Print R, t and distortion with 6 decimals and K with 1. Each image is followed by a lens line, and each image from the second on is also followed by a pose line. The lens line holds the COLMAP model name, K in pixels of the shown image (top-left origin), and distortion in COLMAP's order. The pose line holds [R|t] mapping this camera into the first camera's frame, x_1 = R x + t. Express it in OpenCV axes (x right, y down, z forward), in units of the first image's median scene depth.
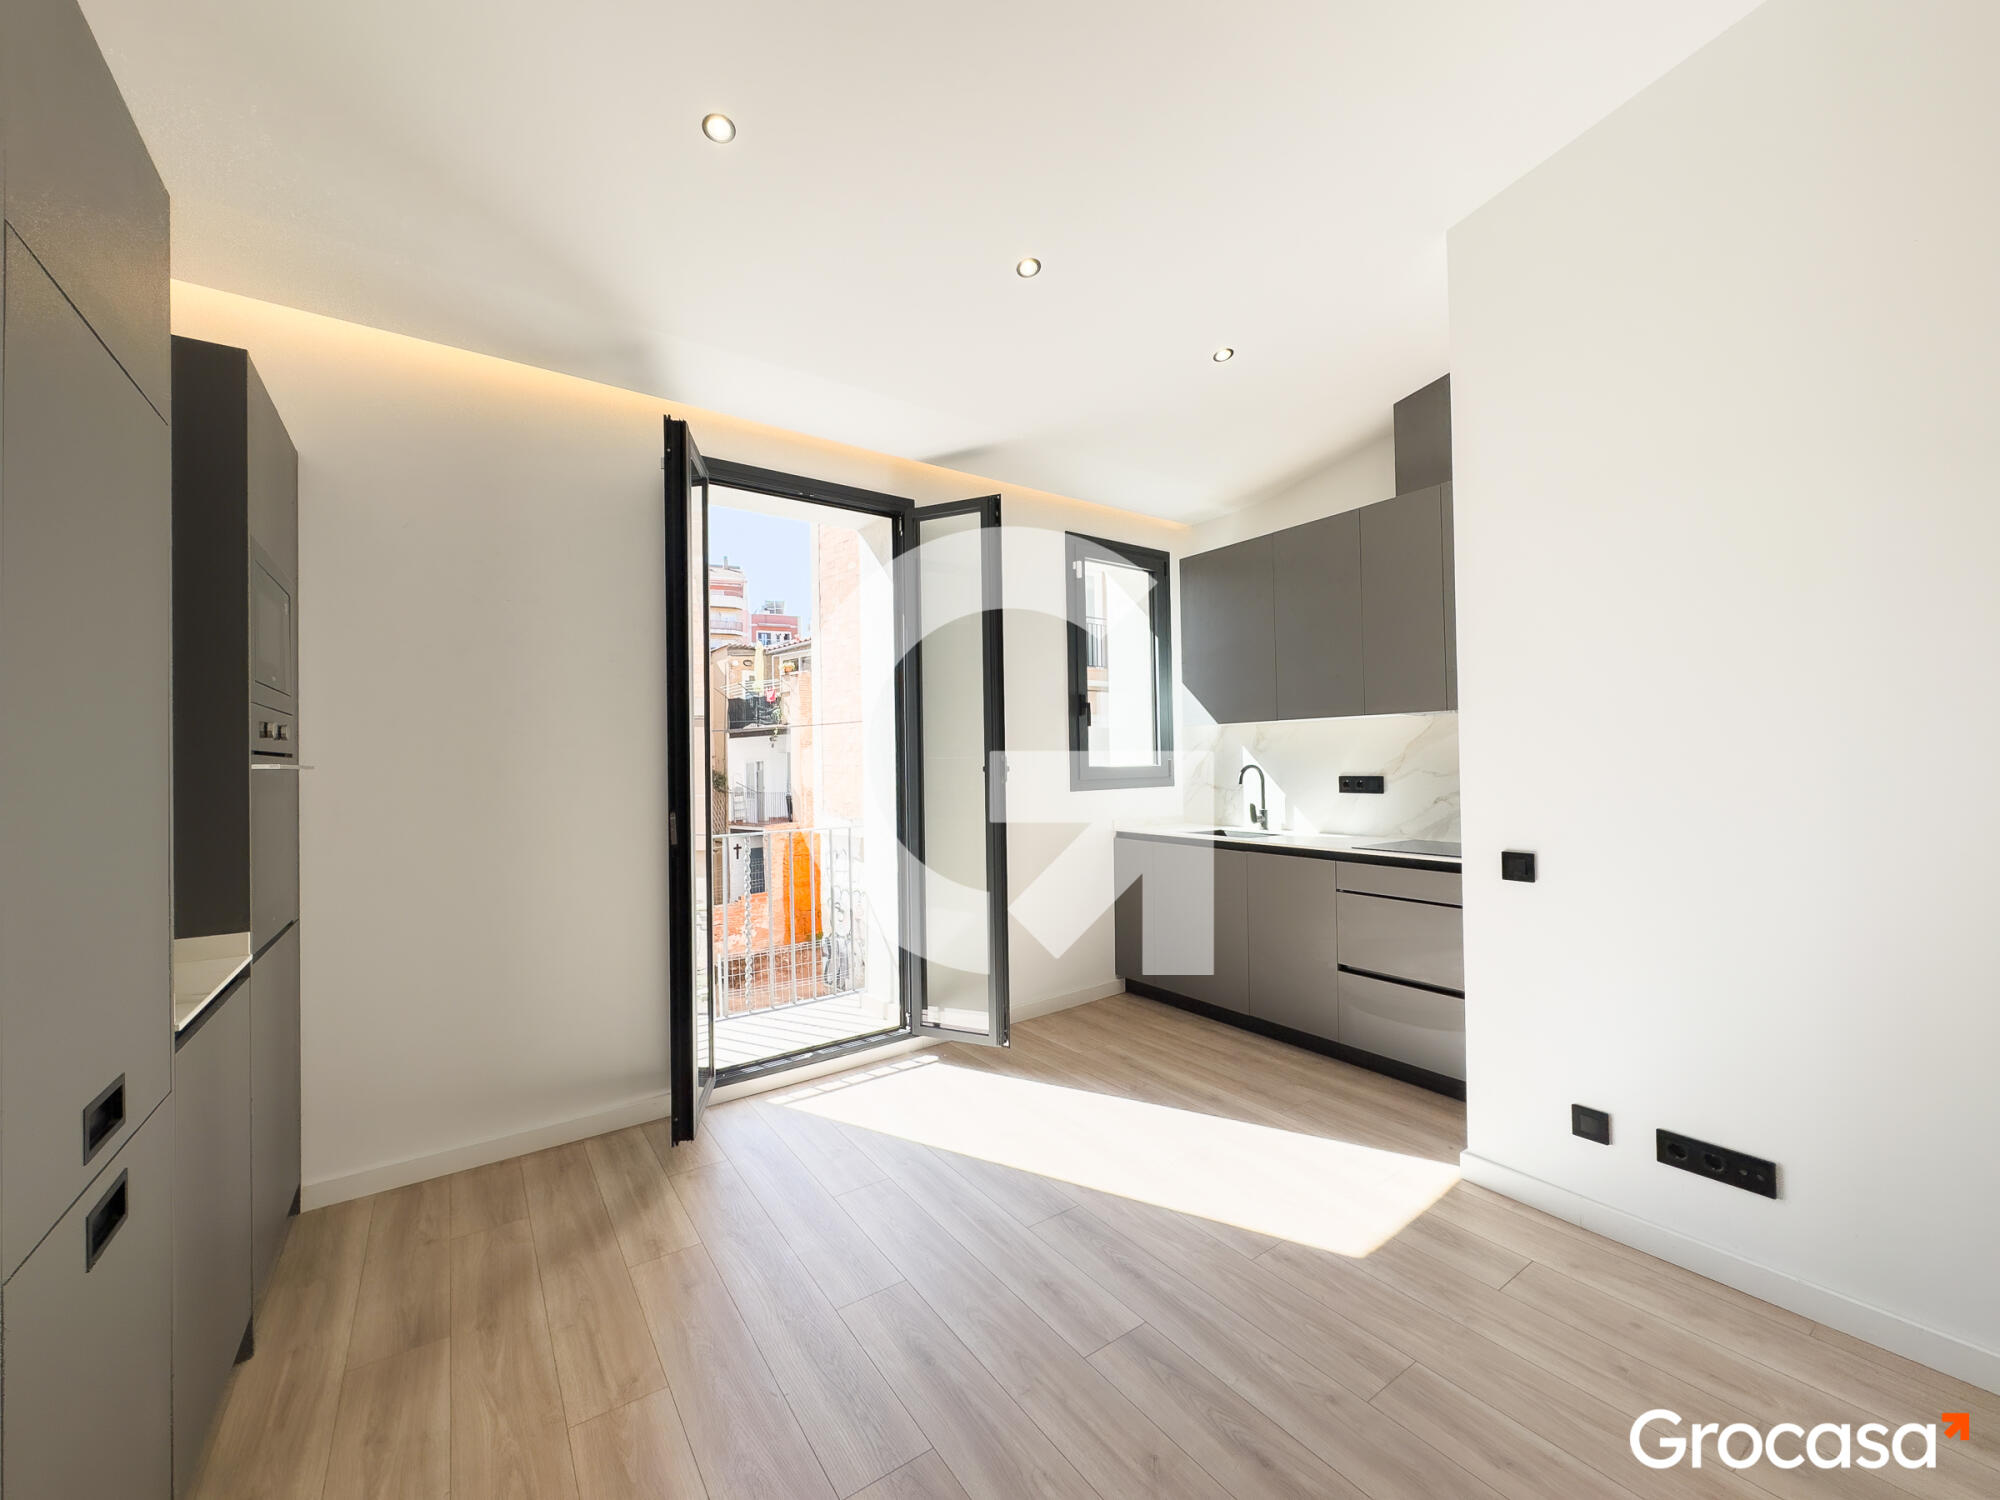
lens RADIAL K [[789.2, 0, 1000.0], [0, 789.2, 750.0], [0, 0, 1]] dist [-0.000479, 0.000201]
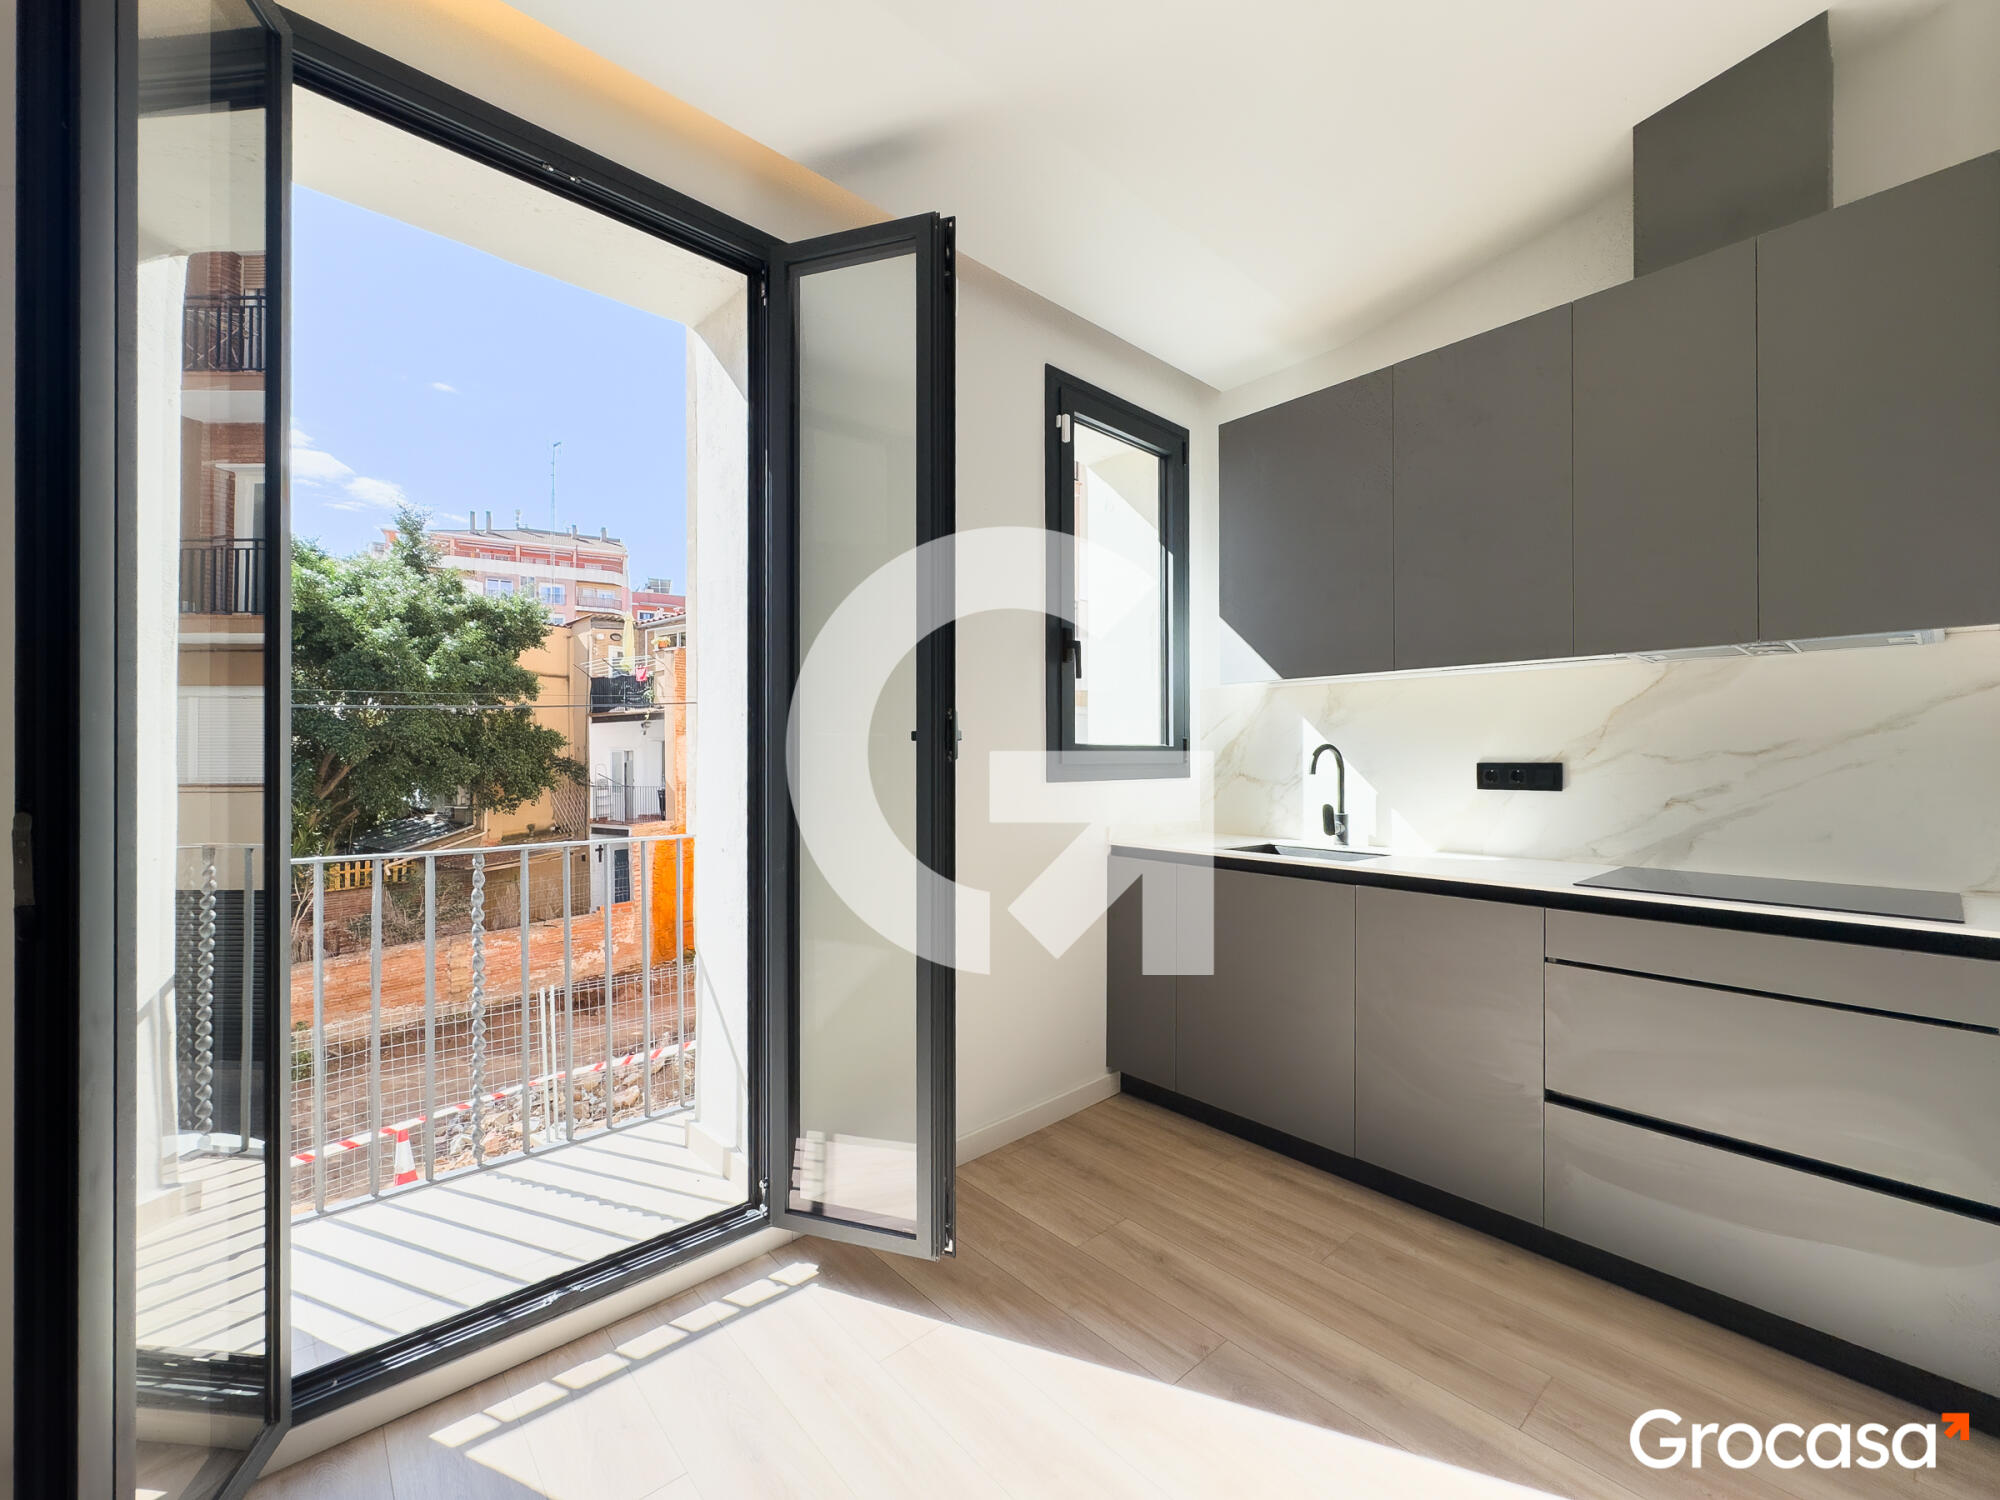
lens RADIAL K [[796.8, 0, 1013.5], [0, 796.8, 768.7], [0, 0, 1]] dist [0.001561, 0.000071]
pose [[0.990274, 0.018701, 0.137872, -0.024248], [-0.022006, 0.999505, 0.022484, 0.029792], [-0.137383, -0.025299, 0.990195, 0.392800]]
